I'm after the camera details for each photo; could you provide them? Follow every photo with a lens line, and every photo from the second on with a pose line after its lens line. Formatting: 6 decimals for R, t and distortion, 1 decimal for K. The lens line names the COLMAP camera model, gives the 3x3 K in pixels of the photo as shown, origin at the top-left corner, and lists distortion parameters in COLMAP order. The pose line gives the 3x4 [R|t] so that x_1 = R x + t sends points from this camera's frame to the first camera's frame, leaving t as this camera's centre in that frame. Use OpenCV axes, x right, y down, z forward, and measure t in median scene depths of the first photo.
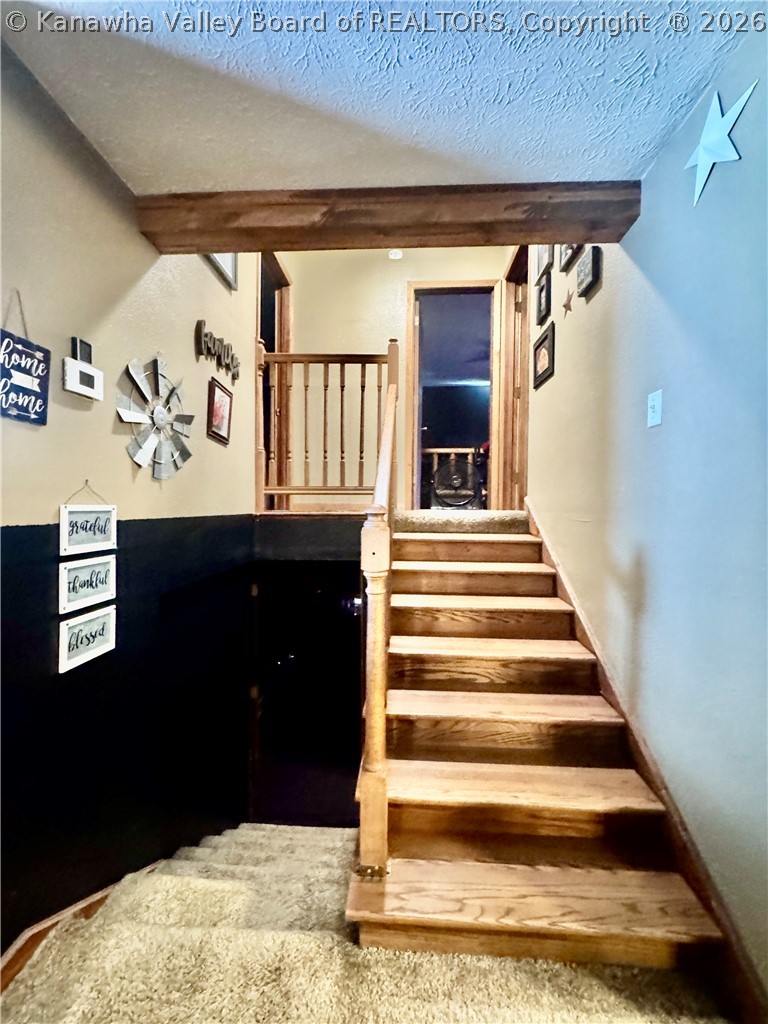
lens RADIAL K [[411.3, 0, 380.6], [0, 411.3, 513.5], [0, 0, 1]] dist [-0.008845, 0.000418]
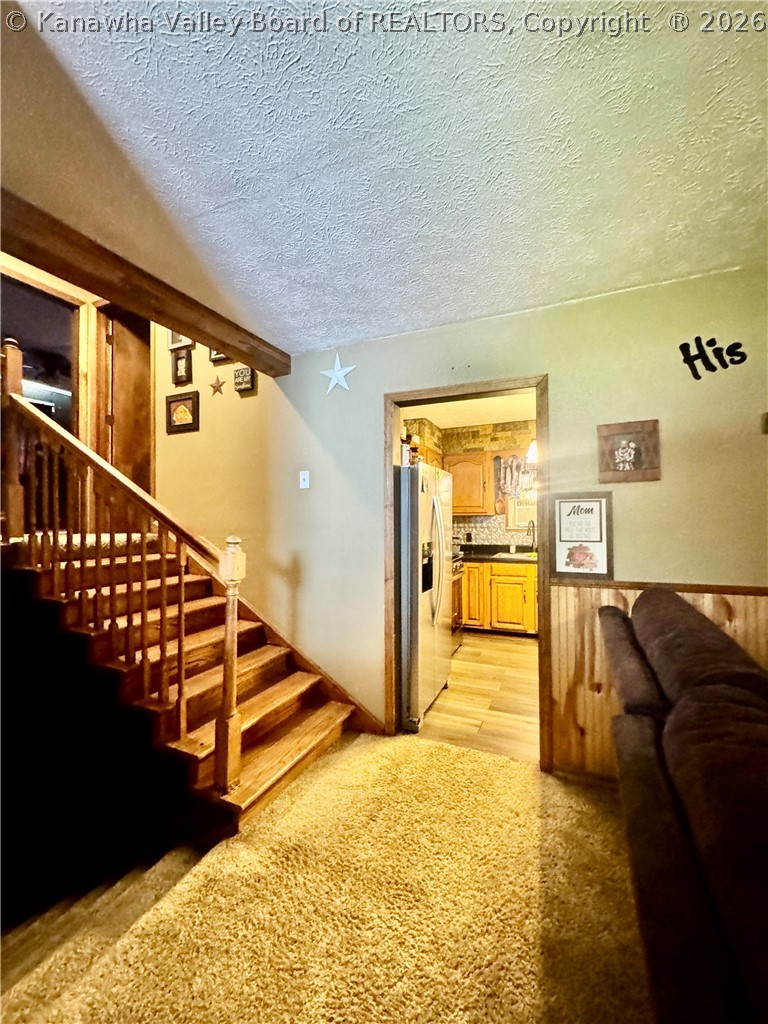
lens RADIAL K [[411.3, 0, 389.6], [0, 411.3, 513.9], [0, 0, 1]] dist [-0.008845, 0.000418]
pose [[0.347782, -0.001545, 0.937574, -1.012714], [0.031311, 0.999460, -0.009967, -0.058368], [-0.937052, 0.032823, 0.347643, -0.061958]]
